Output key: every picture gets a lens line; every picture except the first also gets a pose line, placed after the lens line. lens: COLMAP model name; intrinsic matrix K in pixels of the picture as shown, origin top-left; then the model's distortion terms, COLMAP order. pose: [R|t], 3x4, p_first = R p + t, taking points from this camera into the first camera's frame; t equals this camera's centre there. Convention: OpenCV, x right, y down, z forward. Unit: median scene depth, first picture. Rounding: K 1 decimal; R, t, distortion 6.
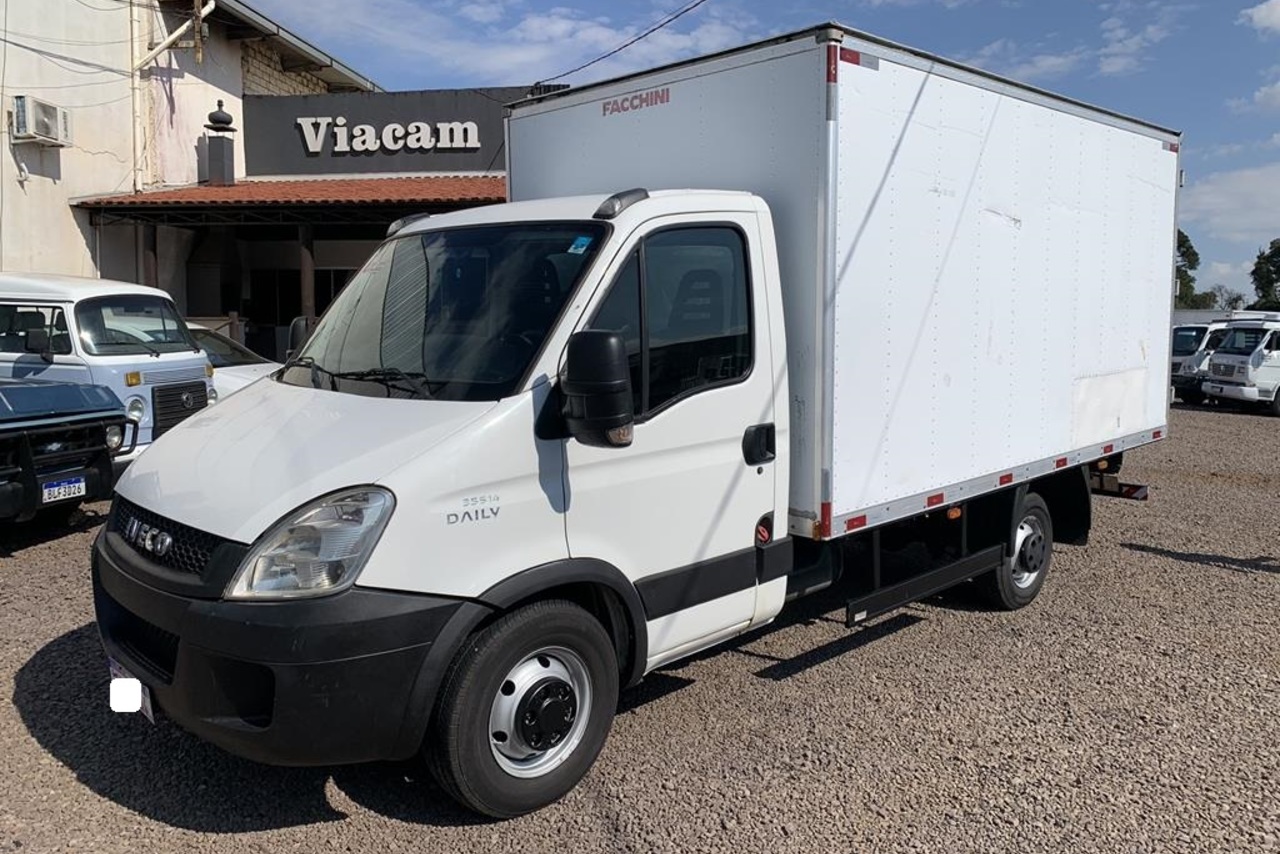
lens RADIAL K [[947.3, 0, 634.3], [0, 947.3, 425.7], [0, 0, 1]] dist [0.010262, -0.016033]
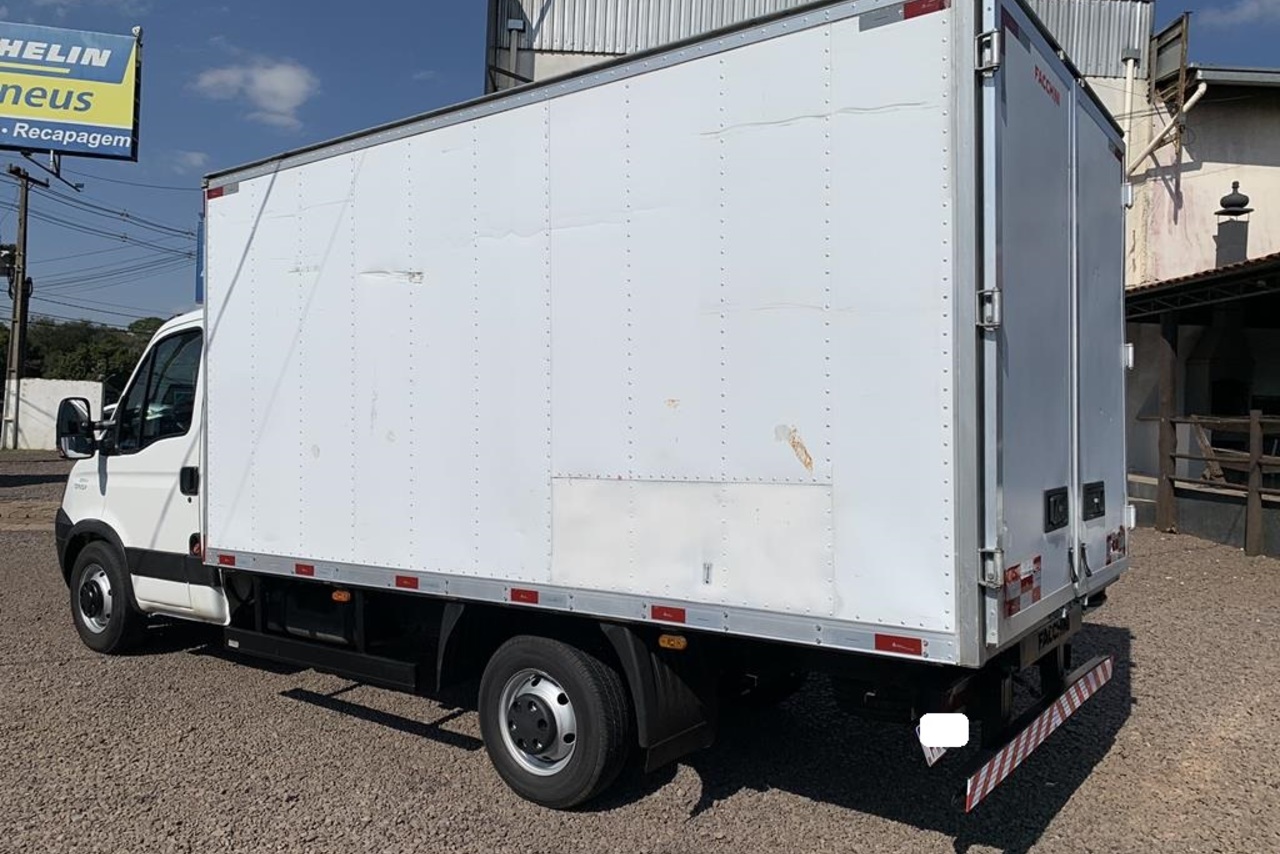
lens RADIAL K [[947.3, 0, 641.2], [0, 947.3, 420.8], [0, 0, 1]] dist [0.010262, -0.016033]
pose [[0.218723, 0.005720, -0.975770, 1.302967], [-0.120867, 0.992441, -0.021275, -0.094514], [0.968272, 0.122591, 0.217761, 1.050725]]
